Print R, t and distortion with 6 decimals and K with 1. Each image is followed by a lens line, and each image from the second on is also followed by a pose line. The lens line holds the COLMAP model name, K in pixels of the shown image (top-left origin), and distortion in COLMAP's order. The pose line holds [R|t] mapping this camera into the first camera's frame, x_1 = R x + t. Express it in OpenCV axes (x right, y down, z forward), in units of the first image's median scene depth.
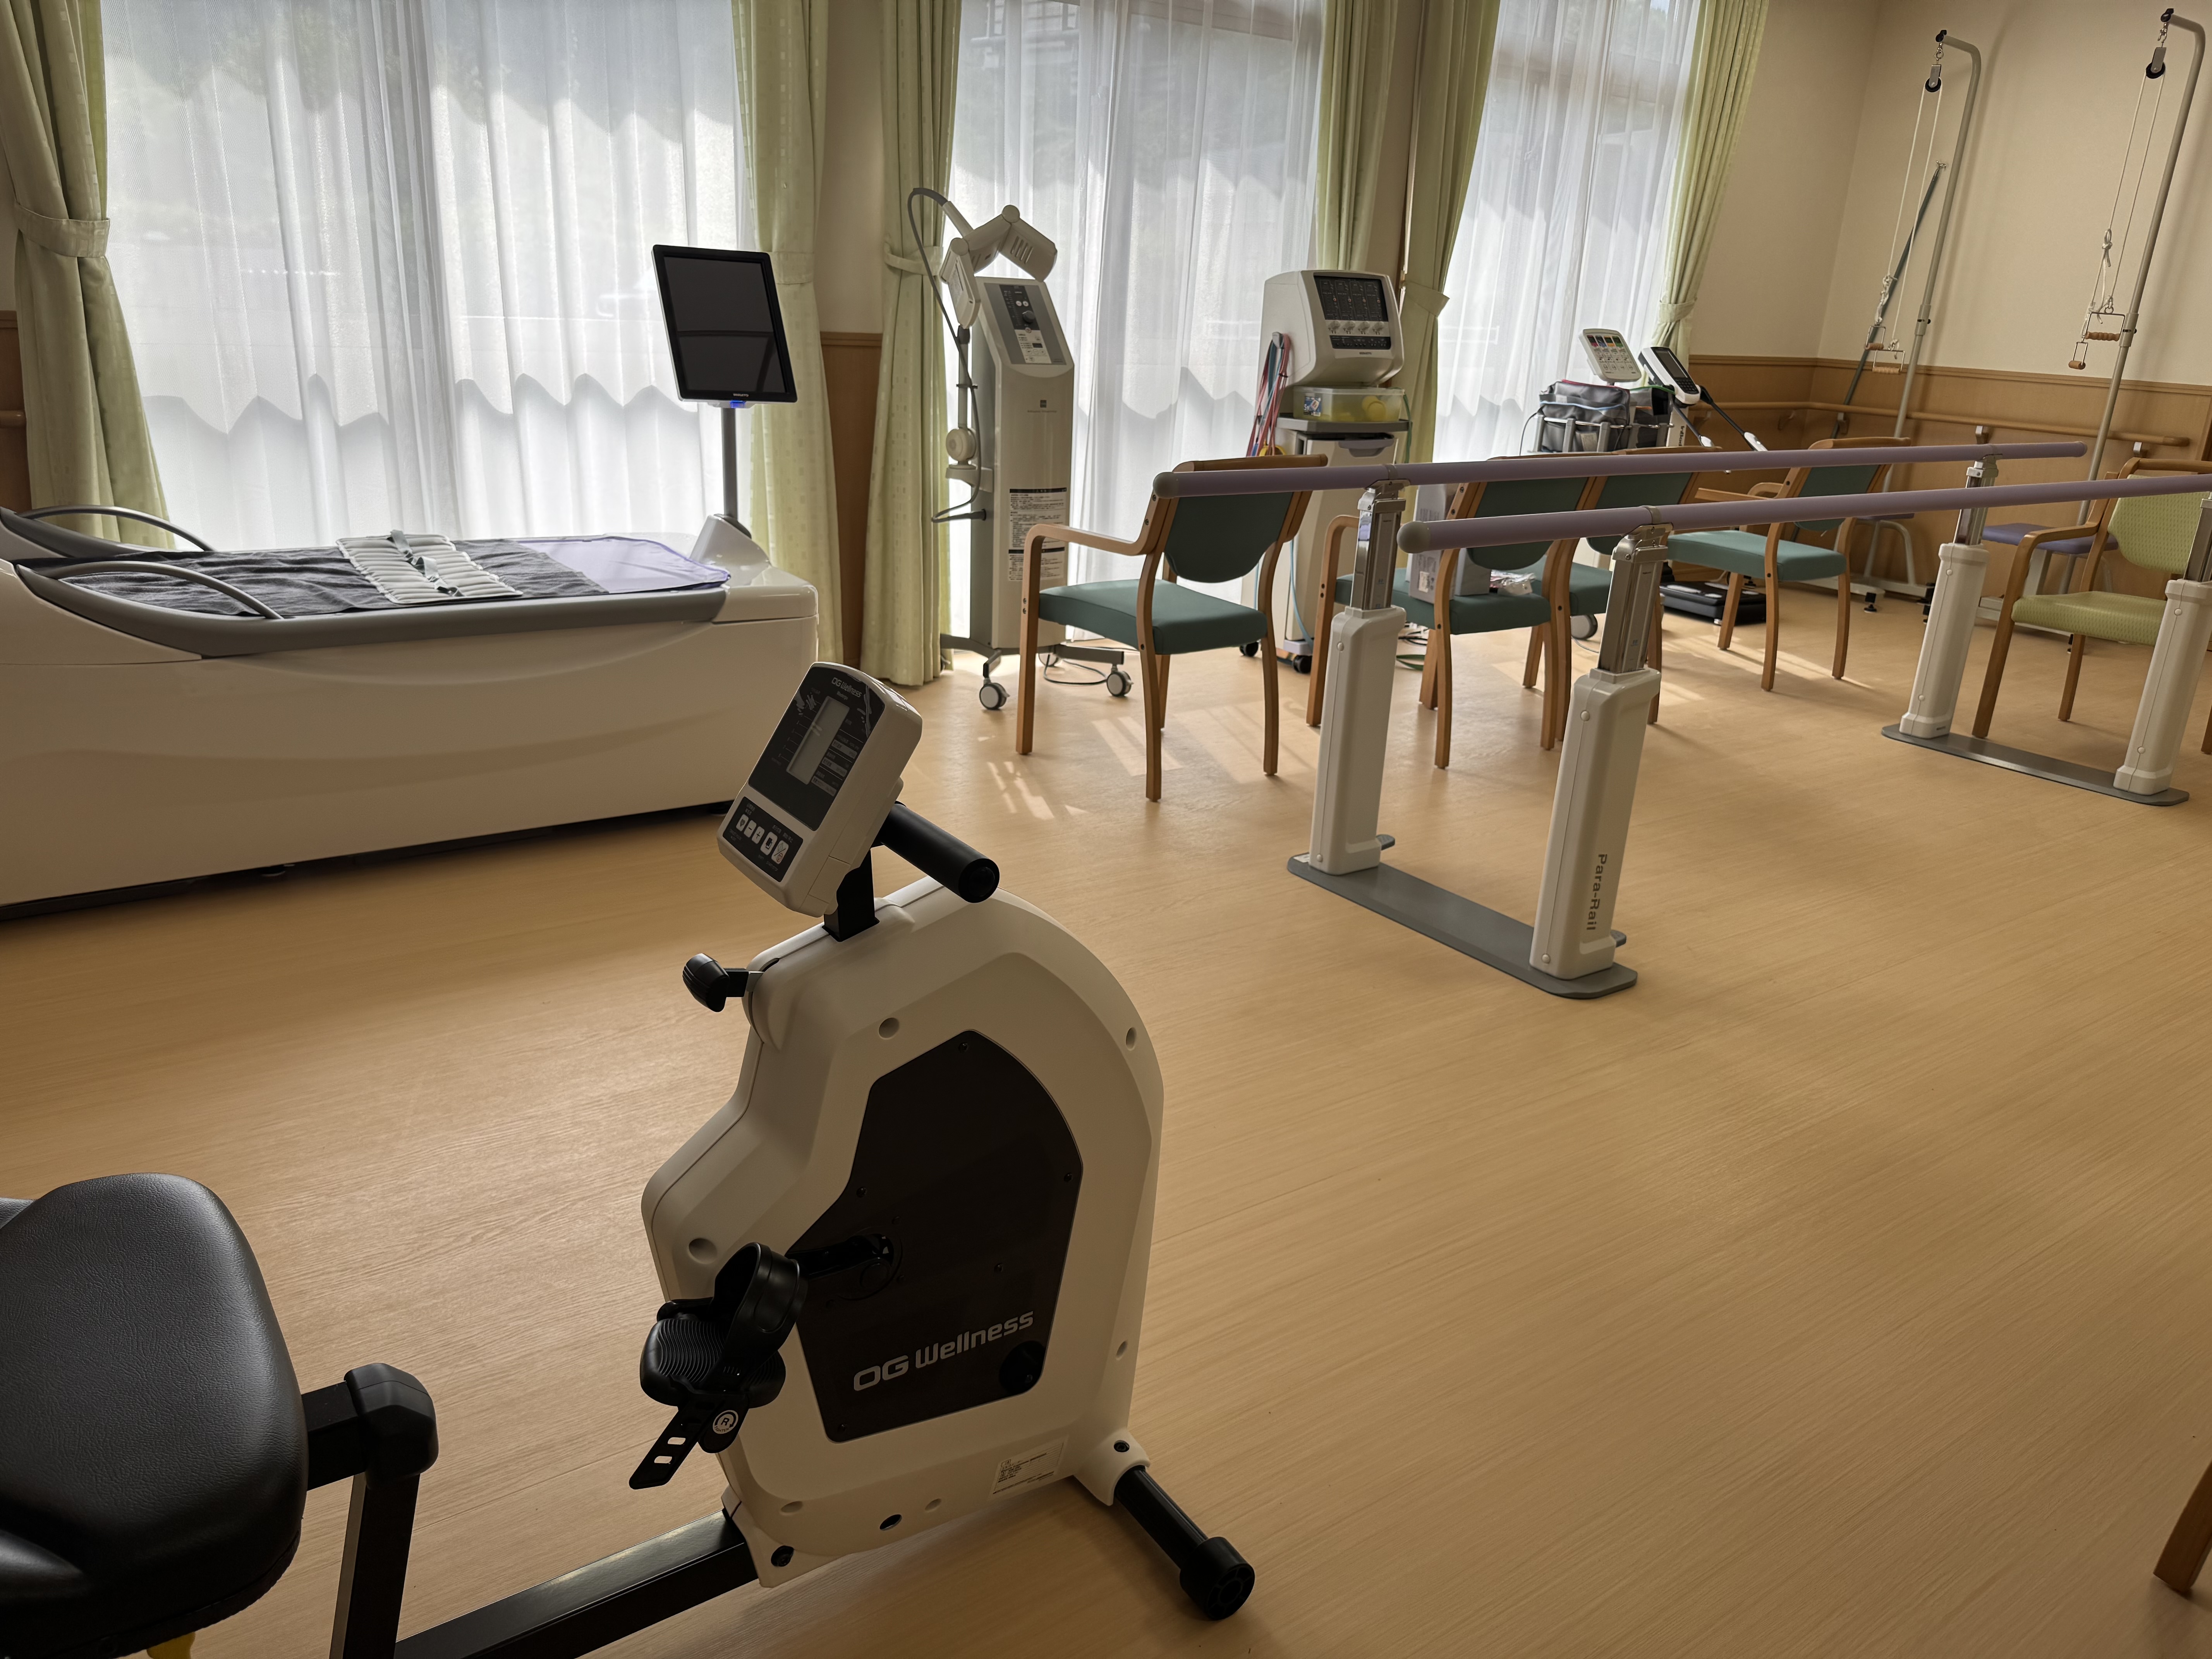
lens RADIAL K [[1589.7, 0, 1106.0], [0, 1589.7, 829.5], [0, 0, 1]] dist [-0.001123, -0.005396]
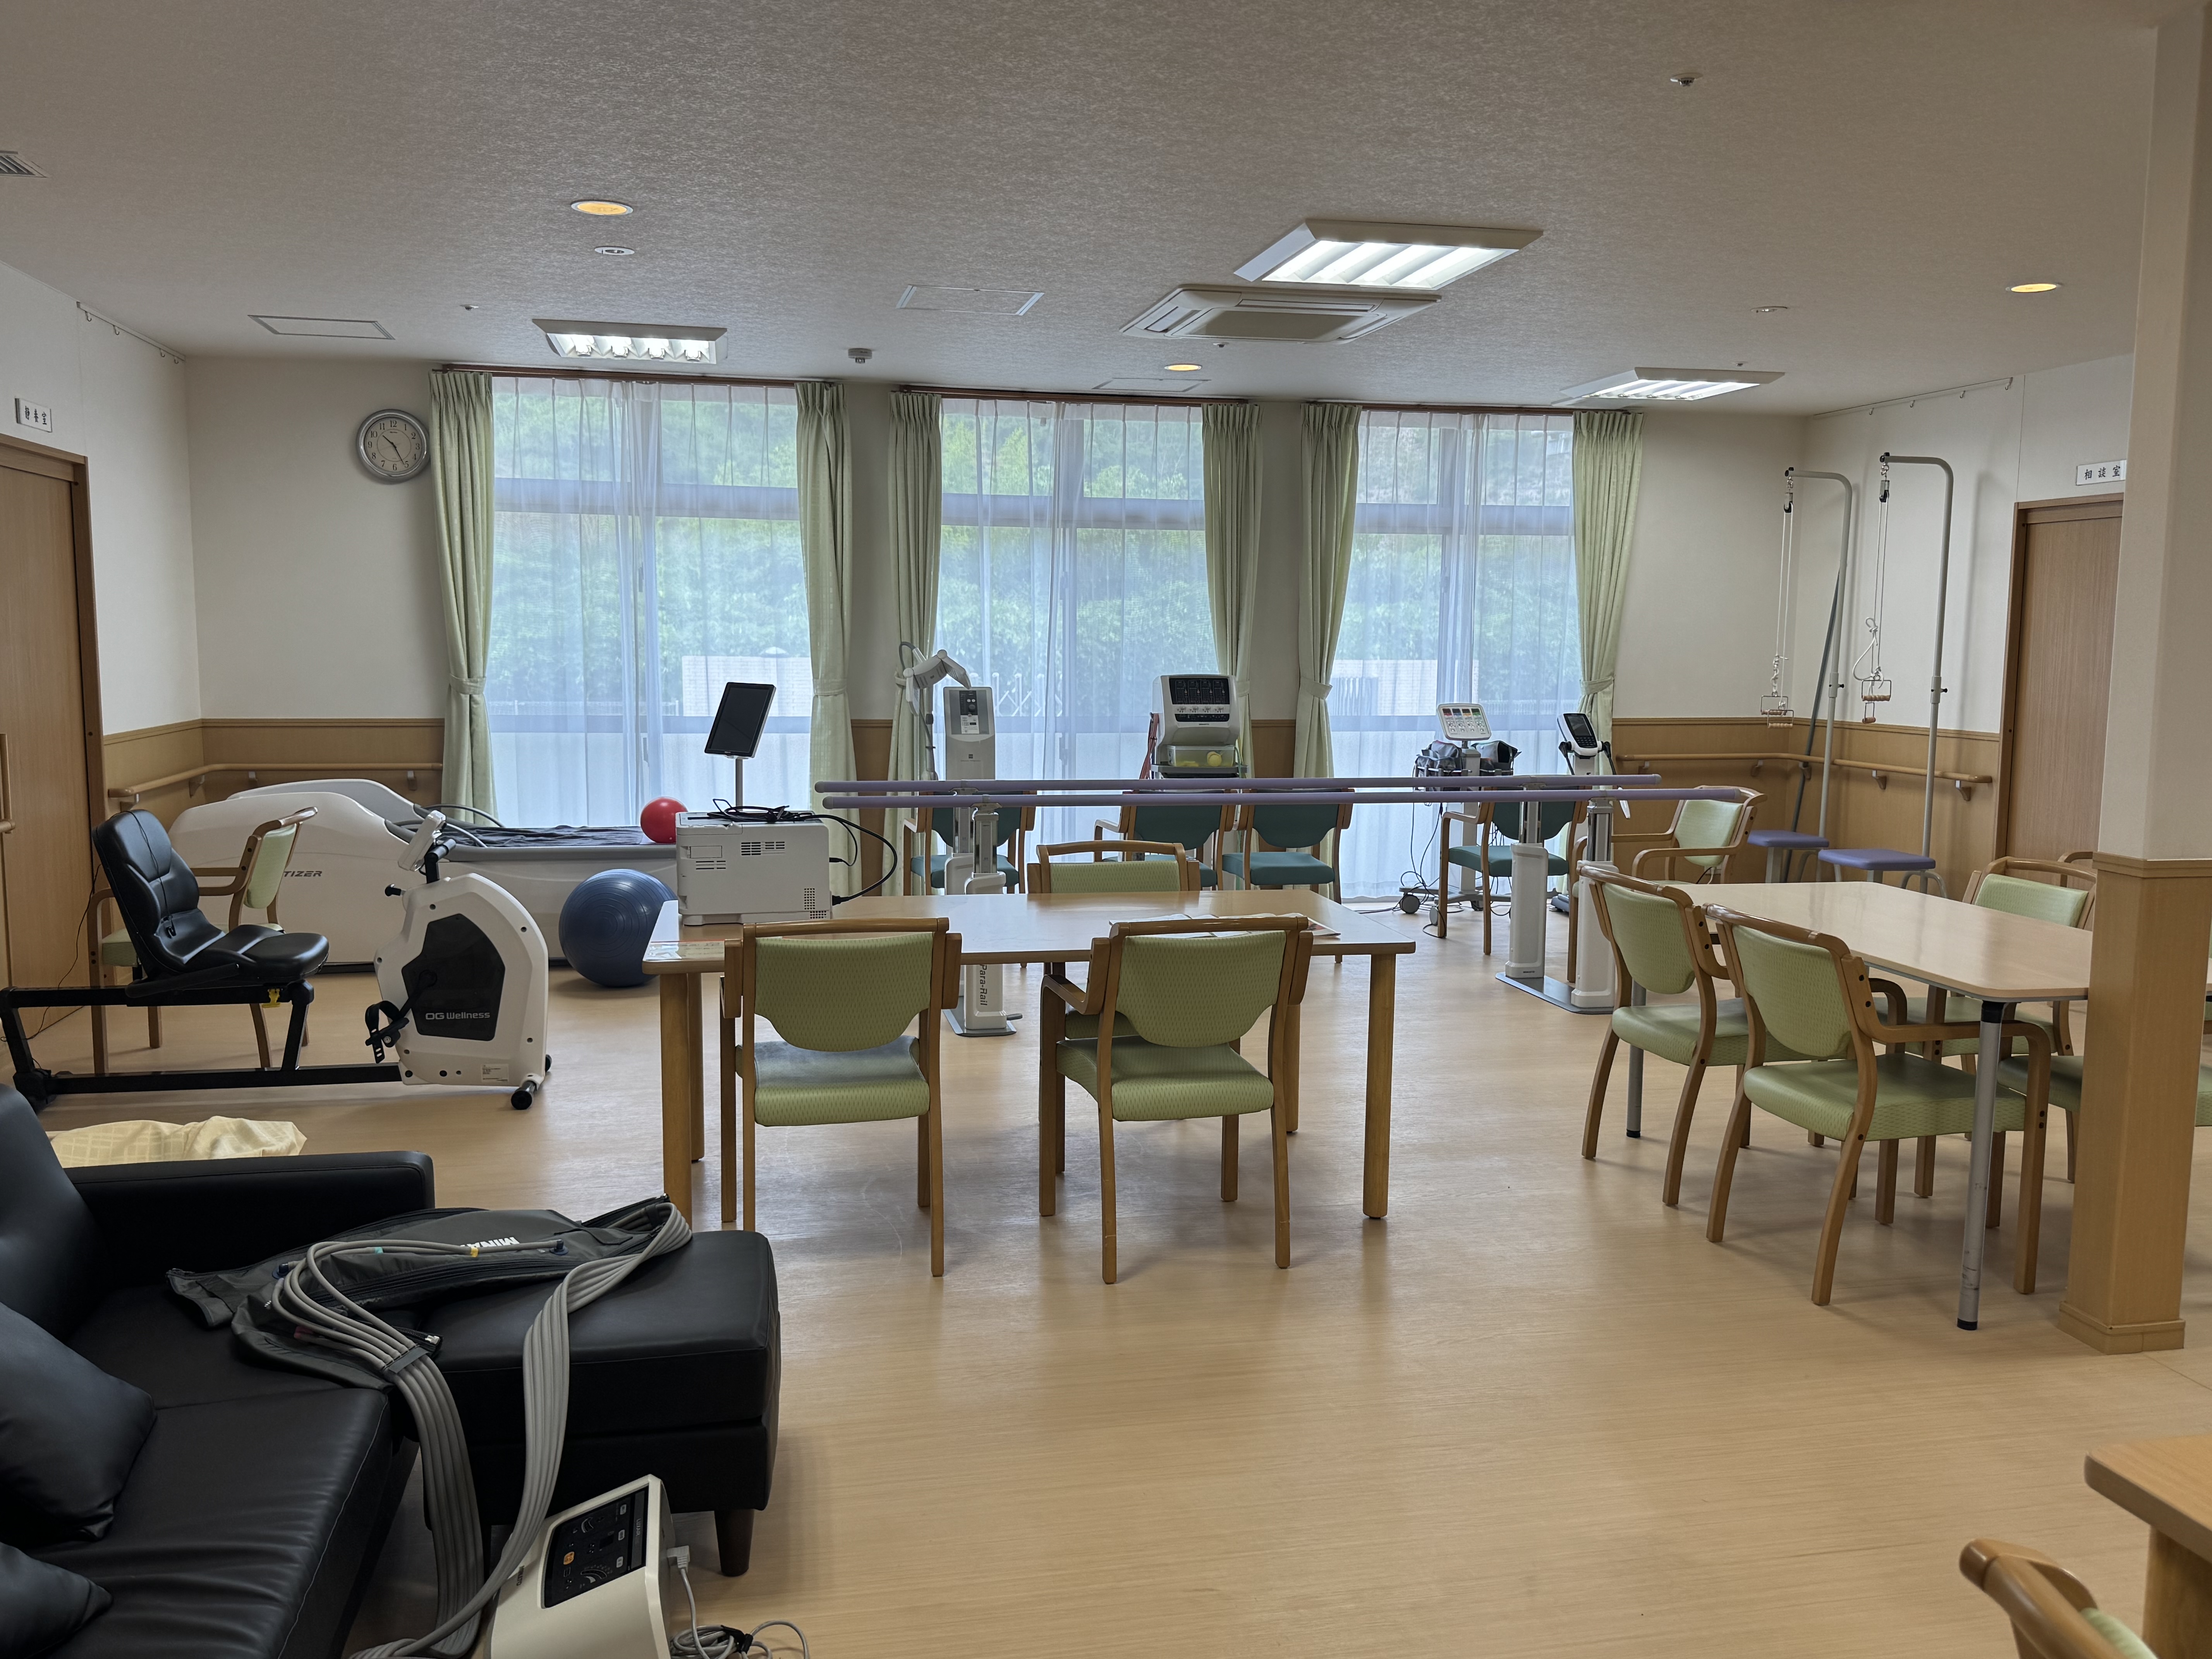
lens RADIAL K [[1822.6, 0, 1106.0], [0, 1822.6, 829.5], [0, 0, 1]] dist [0.075592, -0.006143]
pose [[0.914153, 0.002718, -0.405361, 0.838037], [-0.097870, 0.971875, -0.214195, 0.197933], [0.393378, 0.235480, 0.888709, -0.617595]]
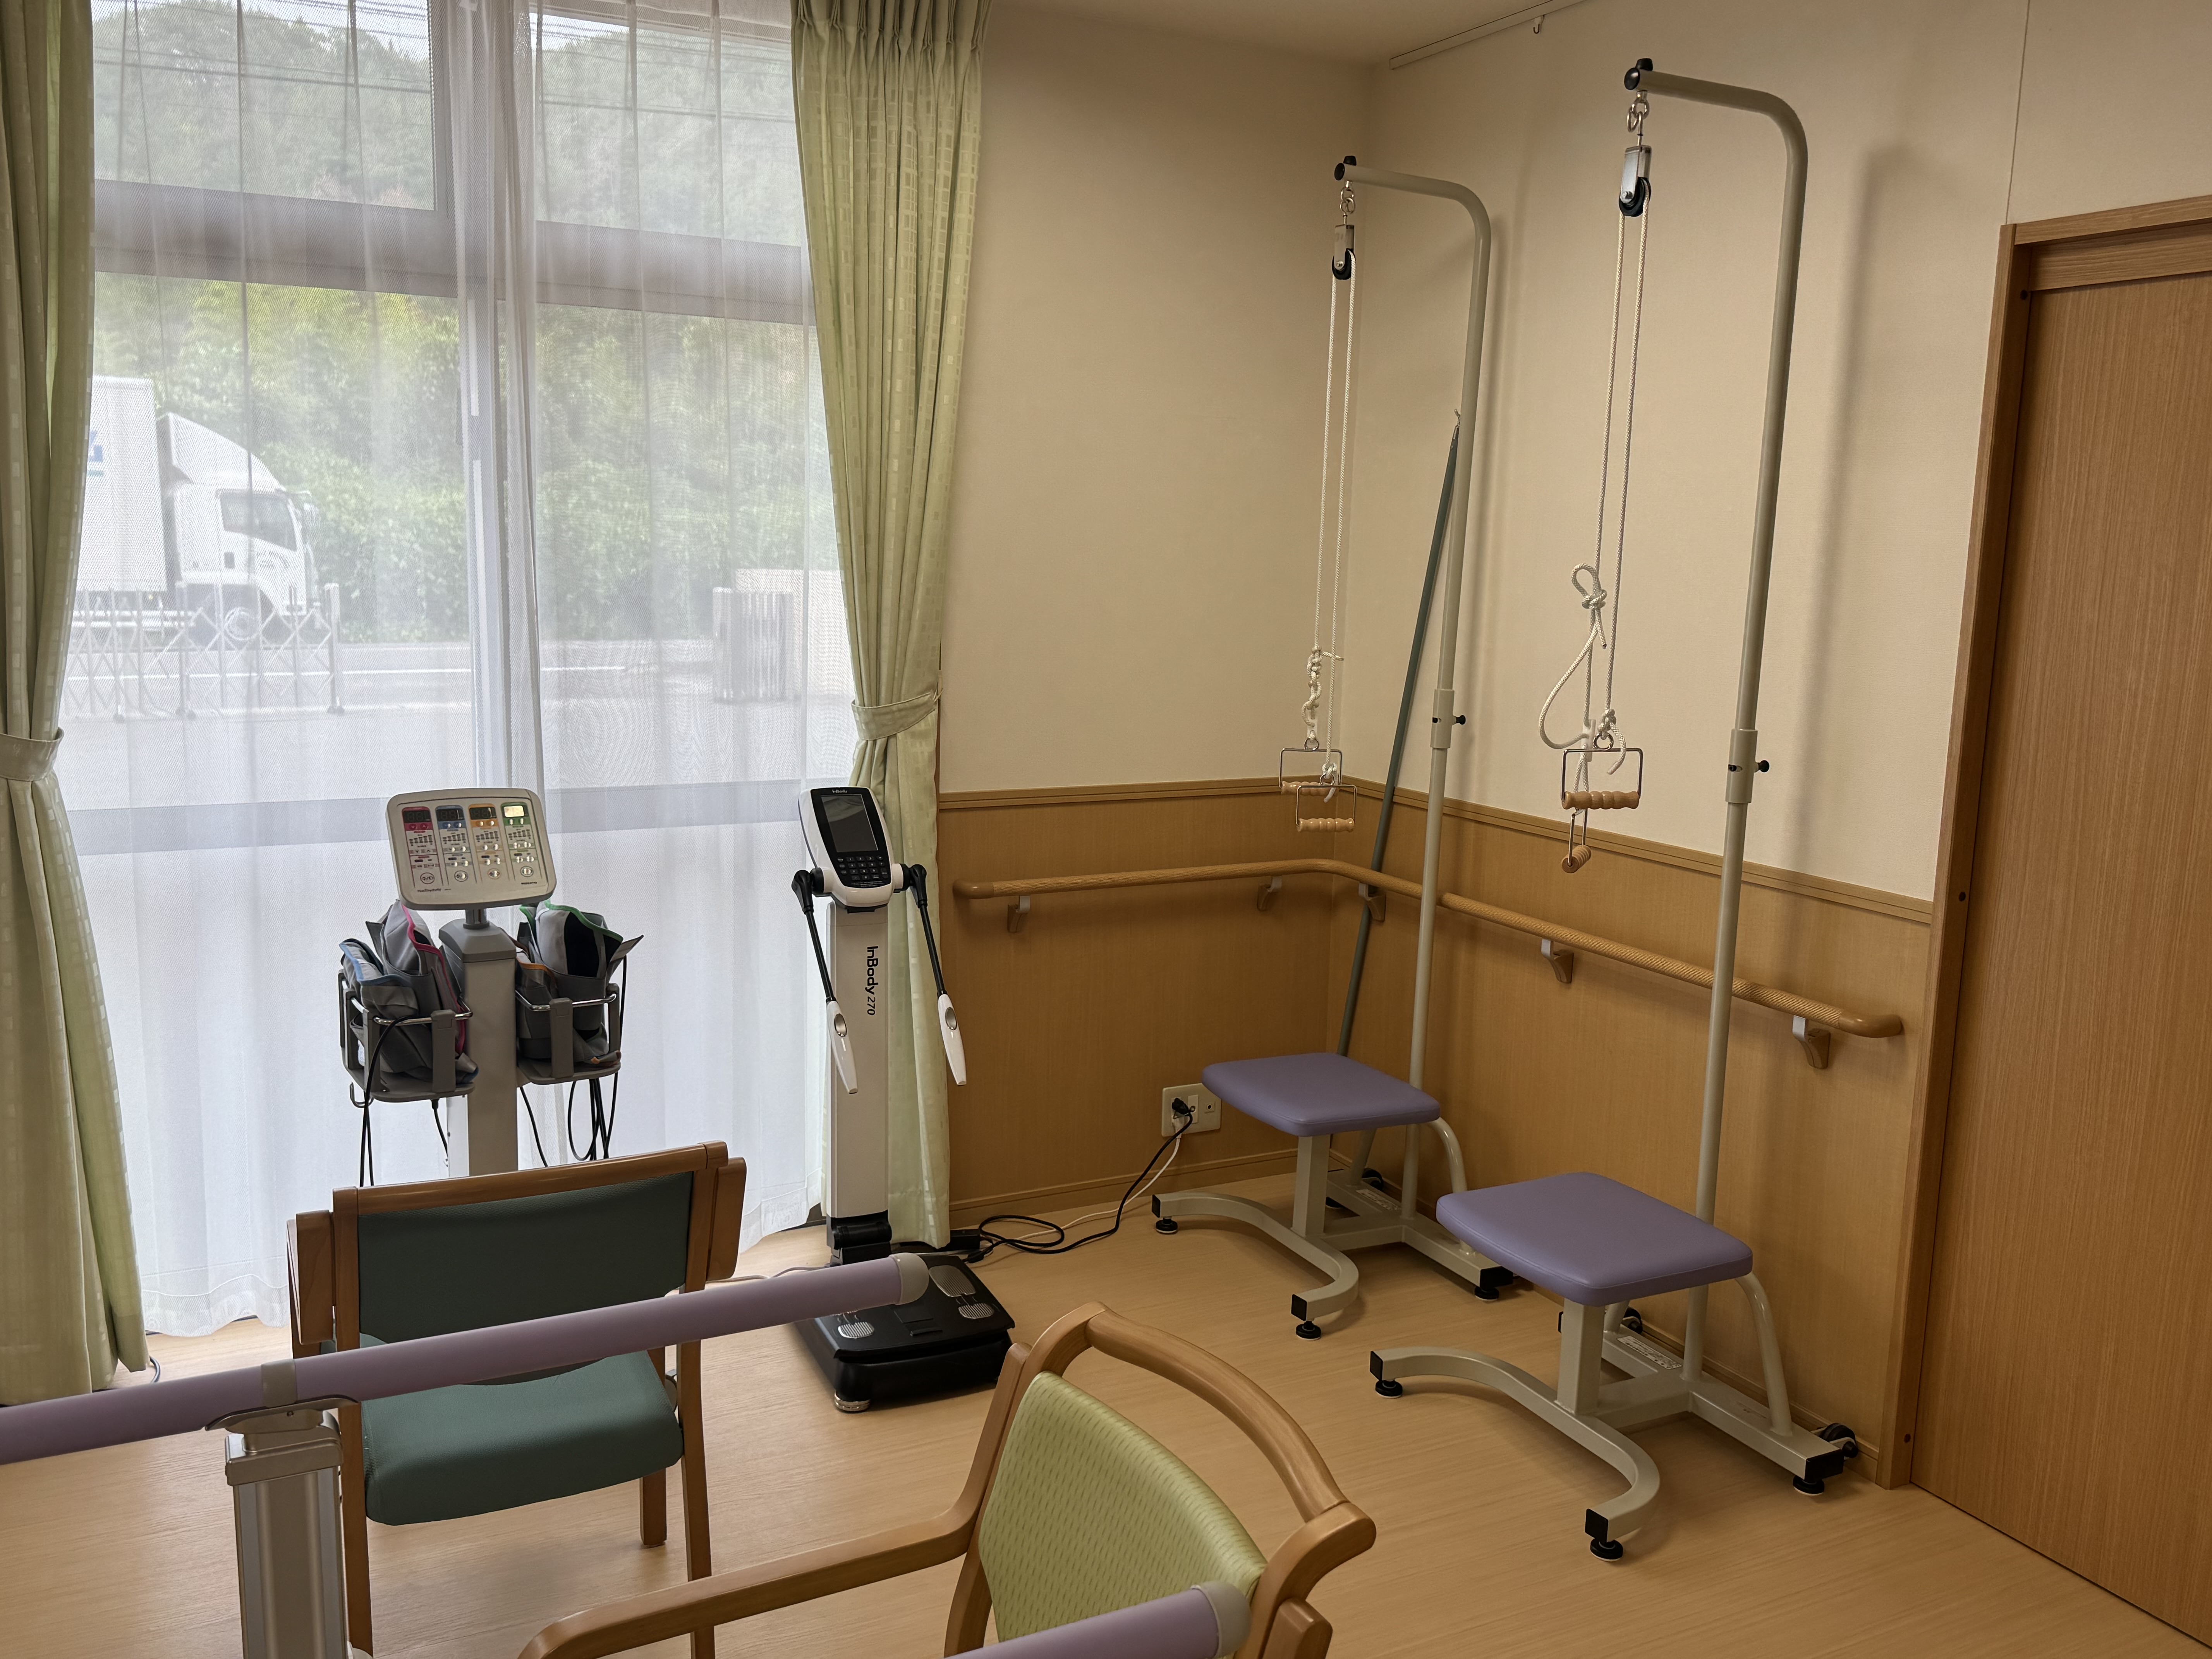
lens RADIAL K [[1726.5, 0, 1103.1], [0, 1726.5, 786.0], [0, 0, 1]] dist [0.067724, 0.000027]
pose [[0.988432, -0.005938, -0.151549, 0.714005], [-0.024447, 0.979930, -0.197840, -0.275598], [0.149683, 0.199256, 0.968448, 0.670570]]
